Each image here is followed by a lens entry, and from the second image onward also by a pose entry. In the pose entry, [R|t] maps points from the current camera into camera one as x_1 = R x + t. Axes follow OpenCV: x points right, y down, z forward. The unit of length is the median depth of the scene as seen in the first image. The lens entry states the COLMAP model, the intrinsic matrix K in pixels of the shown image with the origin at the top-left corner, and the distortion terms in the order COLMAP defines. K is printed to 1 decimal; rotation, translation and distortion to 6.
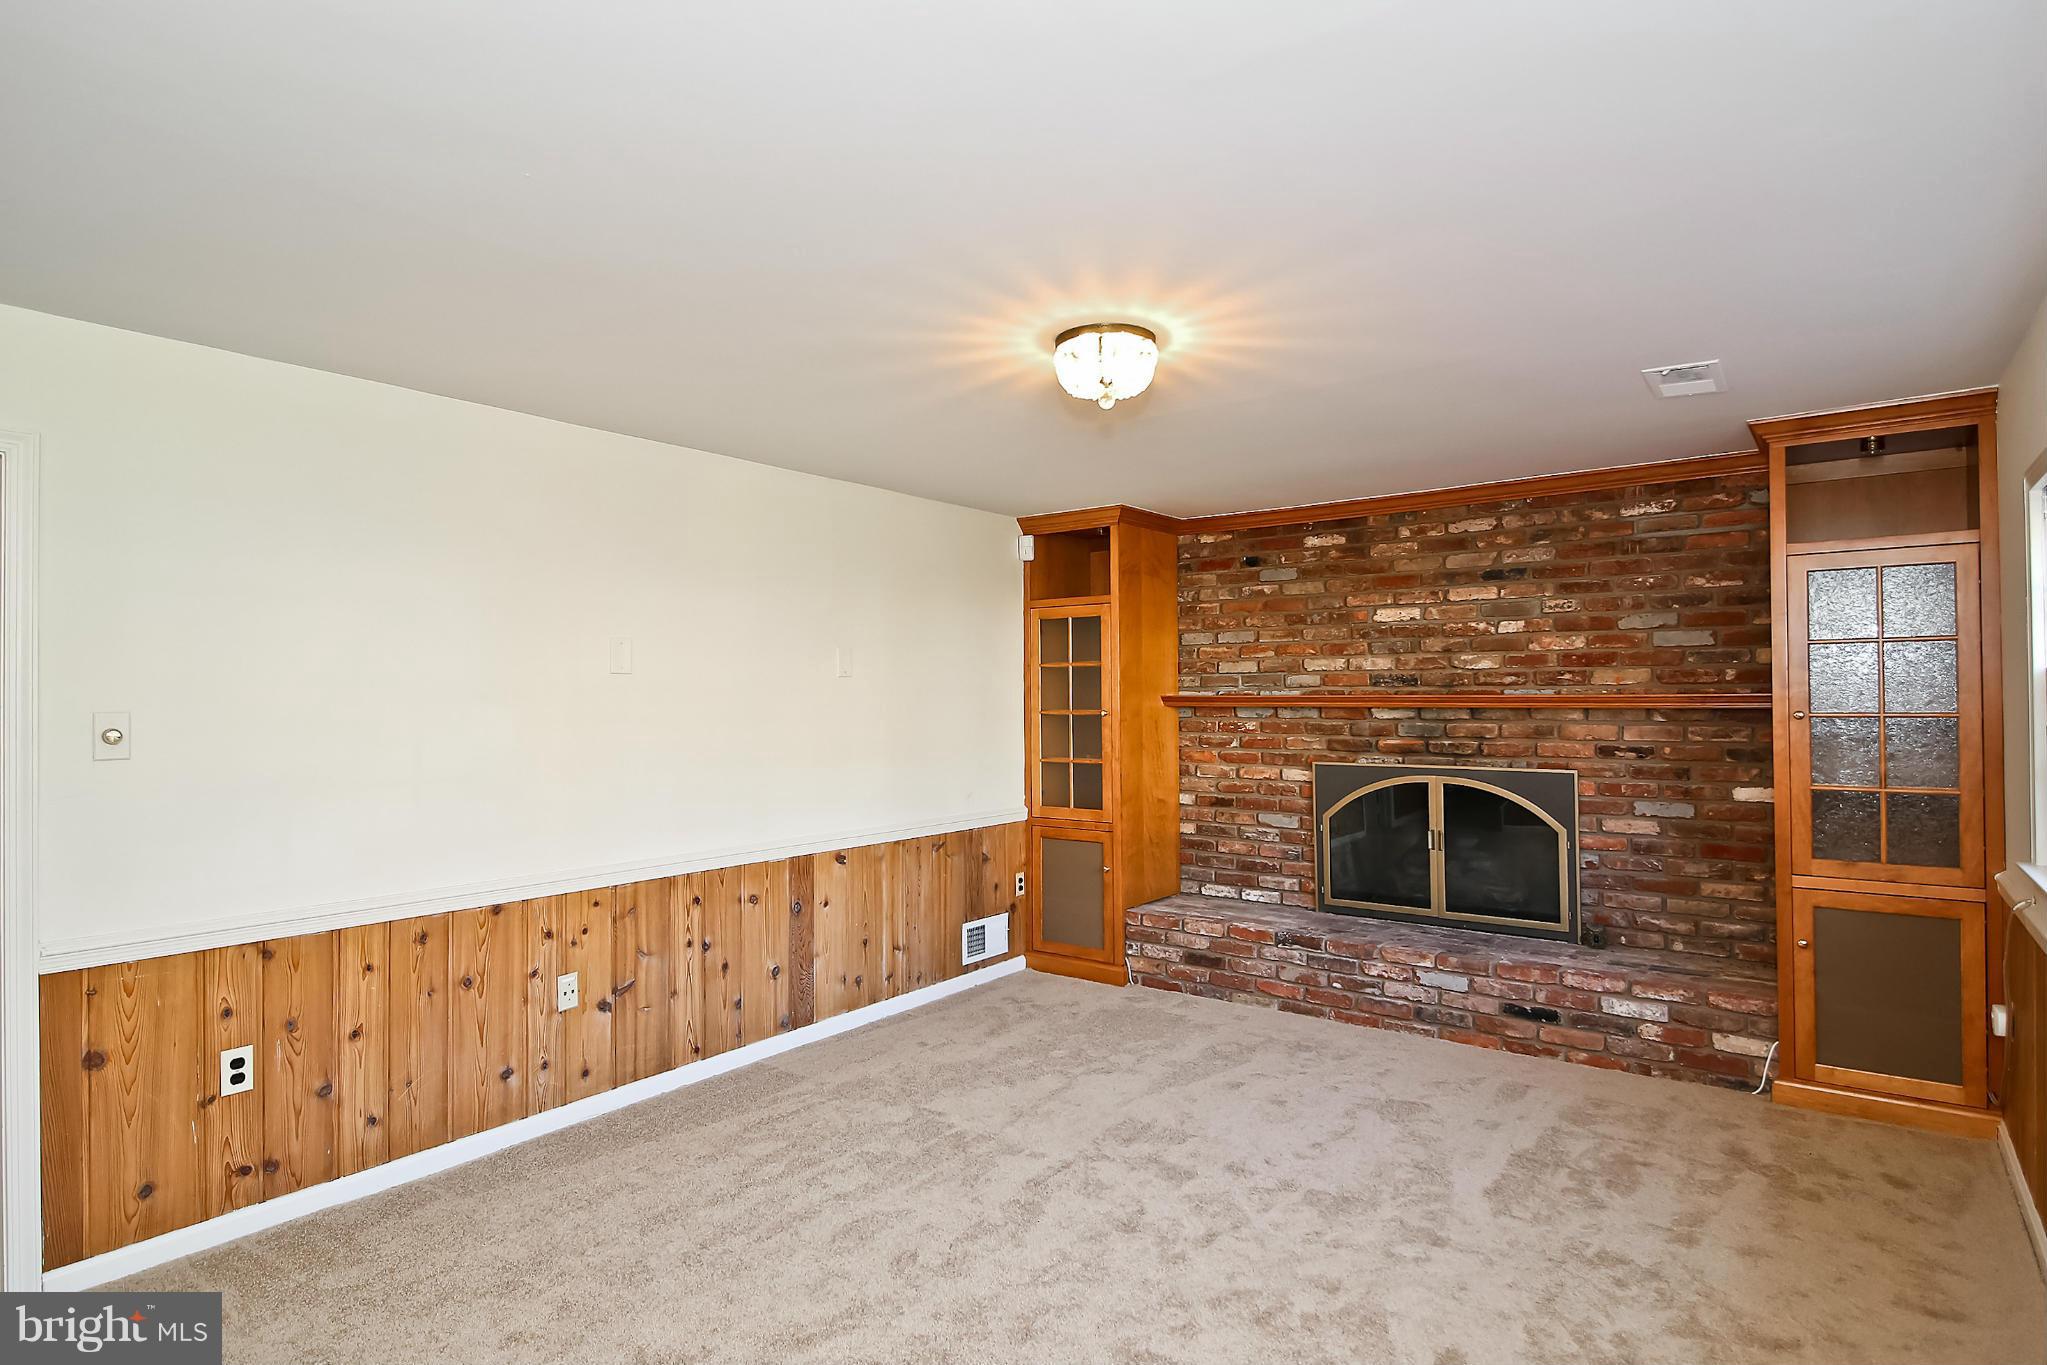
lens RADIAL K [[1088.2, 0, 1023.5], [0, 1088.2, 682.5], [0, 0, 1]] dist [0.032552, -0.024174]
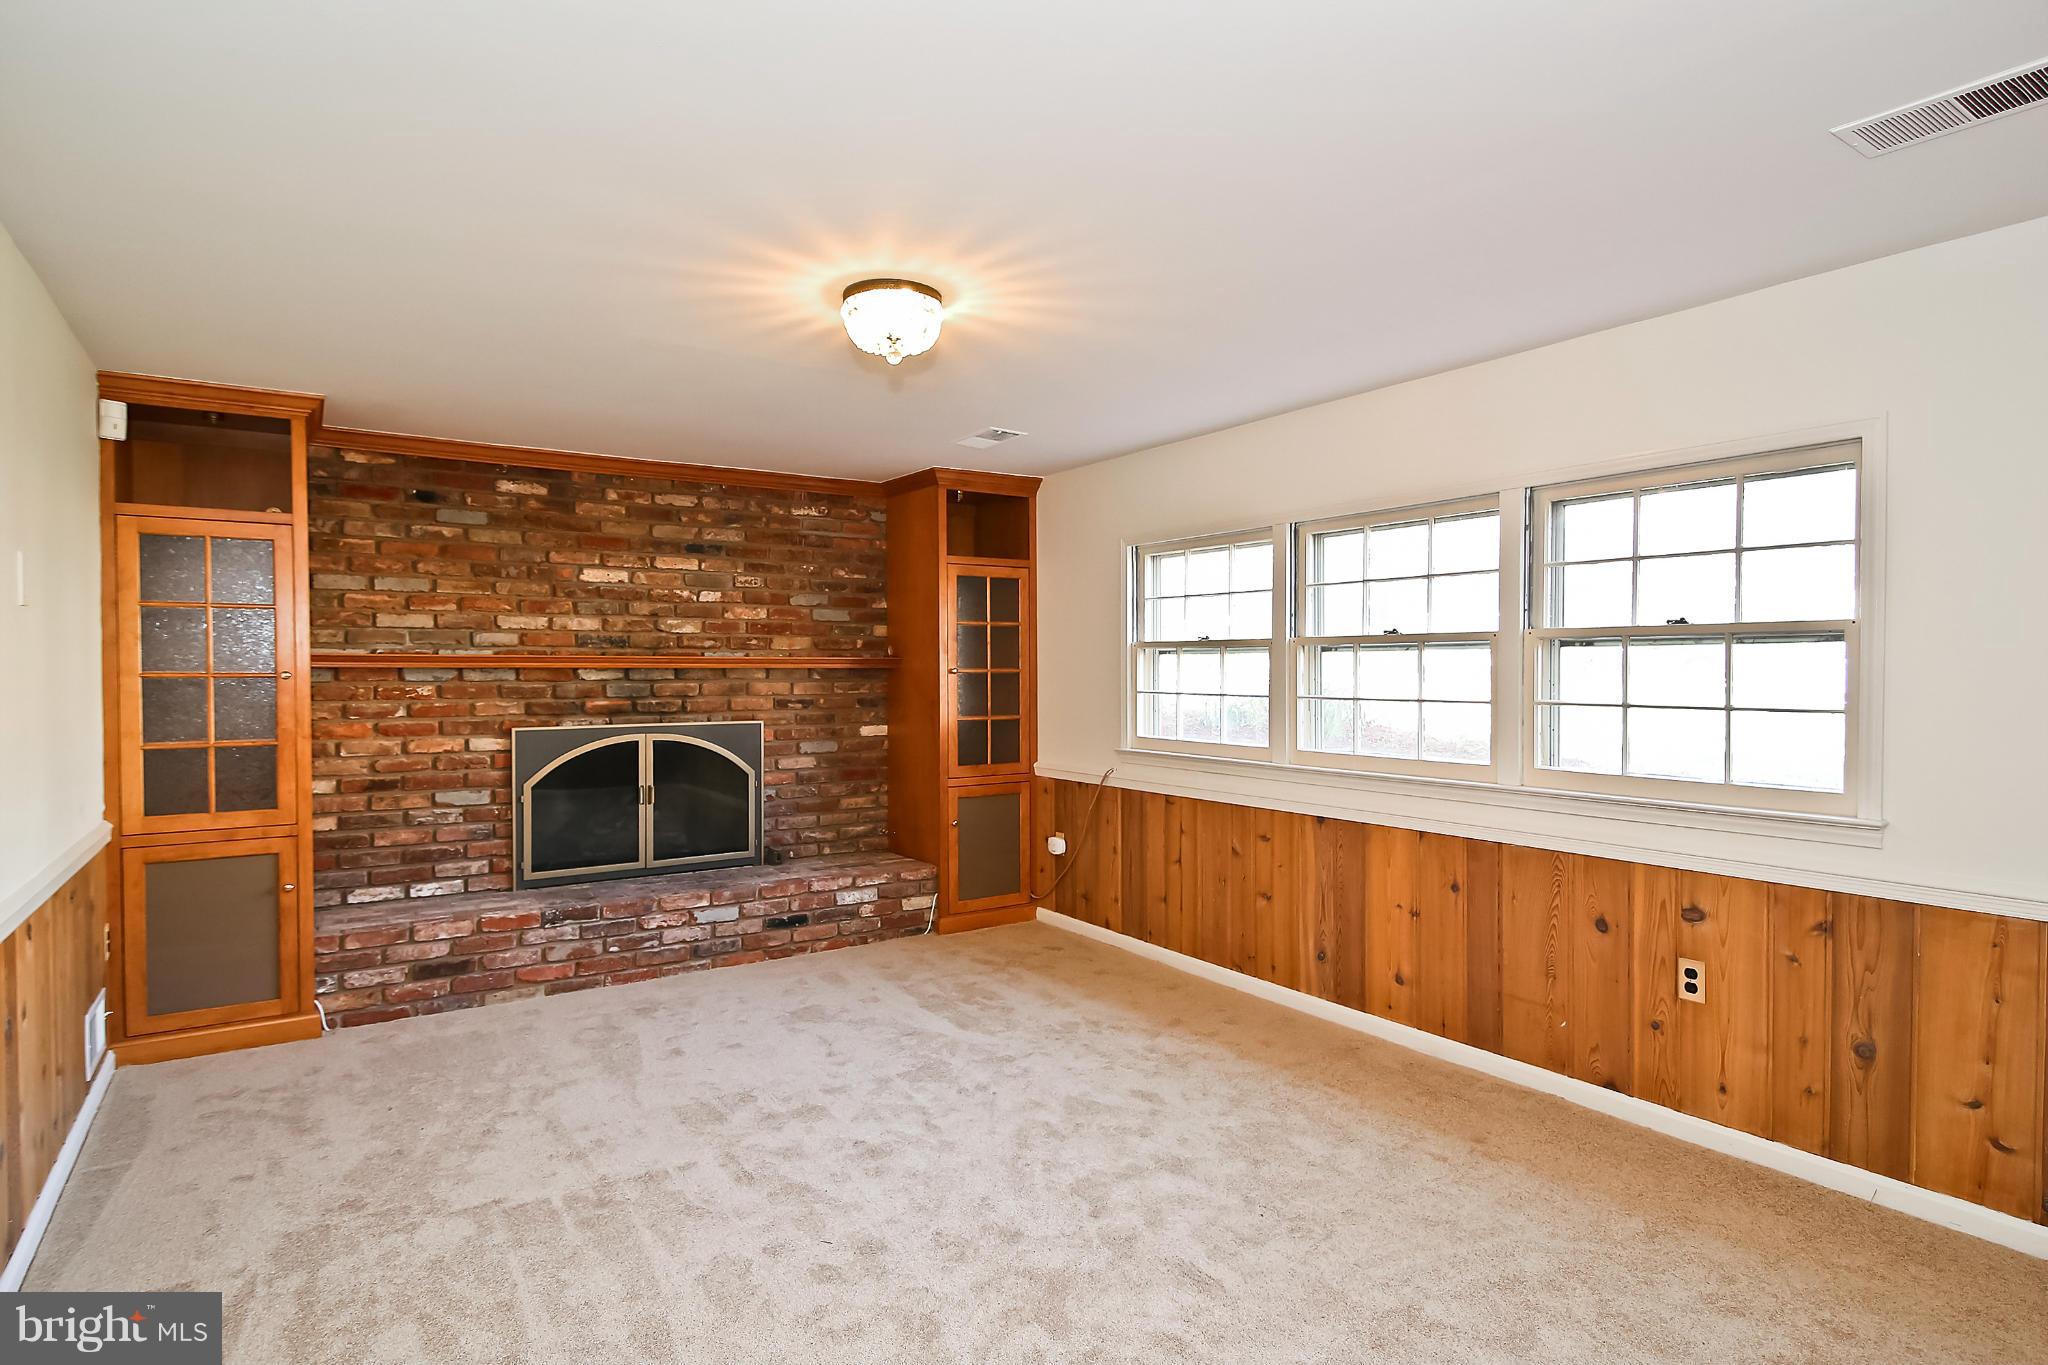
lens RADIAL K [[1088.7, 0, 1024.0], [0, 1088.7, 682.5], [0, 0, 1]] dist [0.032552, -0.024174]
pose [[0.336954, -0.004975, 0.941508, -0.512268], [-0.010894, 0.999898, 0.009183, 0.024000], [-0.941458, -0.013351, 0.336865, 0.322892]]
